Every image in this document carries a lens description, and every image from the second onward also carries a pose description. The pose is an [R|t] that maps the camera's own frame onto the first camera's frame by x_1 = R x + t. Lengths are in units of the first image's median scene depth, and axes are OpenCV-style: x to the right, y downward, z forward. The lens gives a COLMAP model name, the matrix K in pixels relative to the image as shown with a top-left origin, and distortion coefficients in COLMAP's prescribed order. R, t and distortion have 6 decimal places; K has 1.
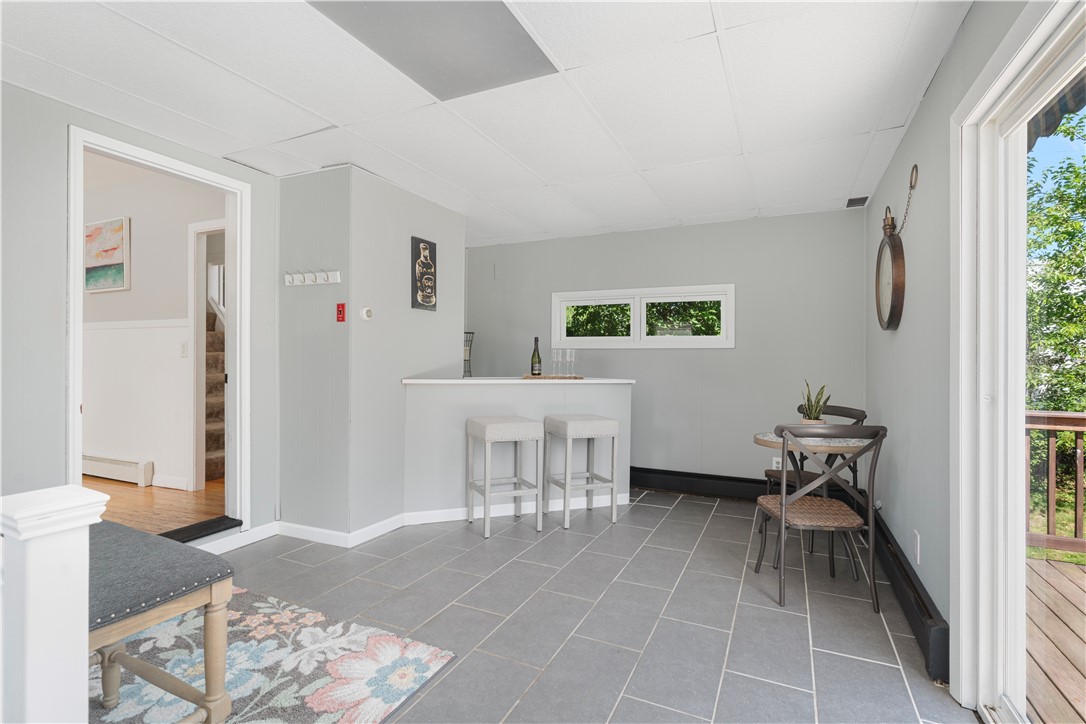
lens RADIAL K [[508.6, 0, 544.0], [0, 508.6, 359.4], [0, 0, 1]] dist [-0.016977, 0.001837]
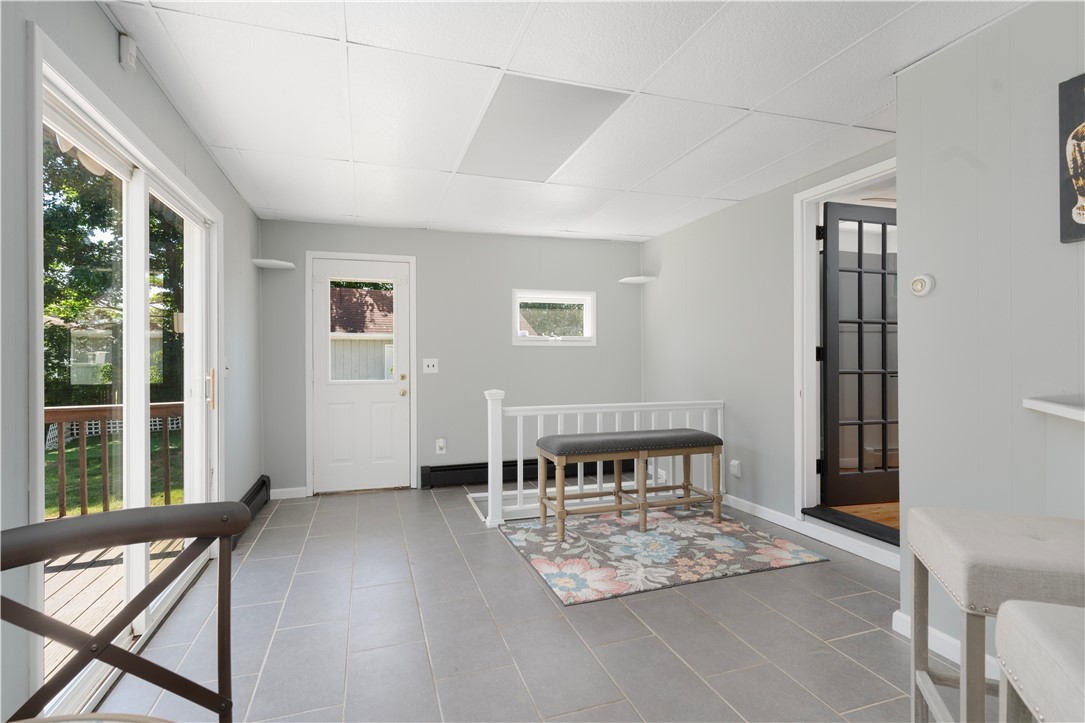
lens RADIAL K [[508.2, 0, 539.5], [0, 508.2, 361.2], [0, 0, 1]] dist [-0.016977, 0.001837]
pose [[-0.725339, 0.004320, -0.688379, 0.672525], [0.003011, 0.999991, 0.003102, 0.000228], [0.688386, 0.000177, -0.725345, 1.771576]]
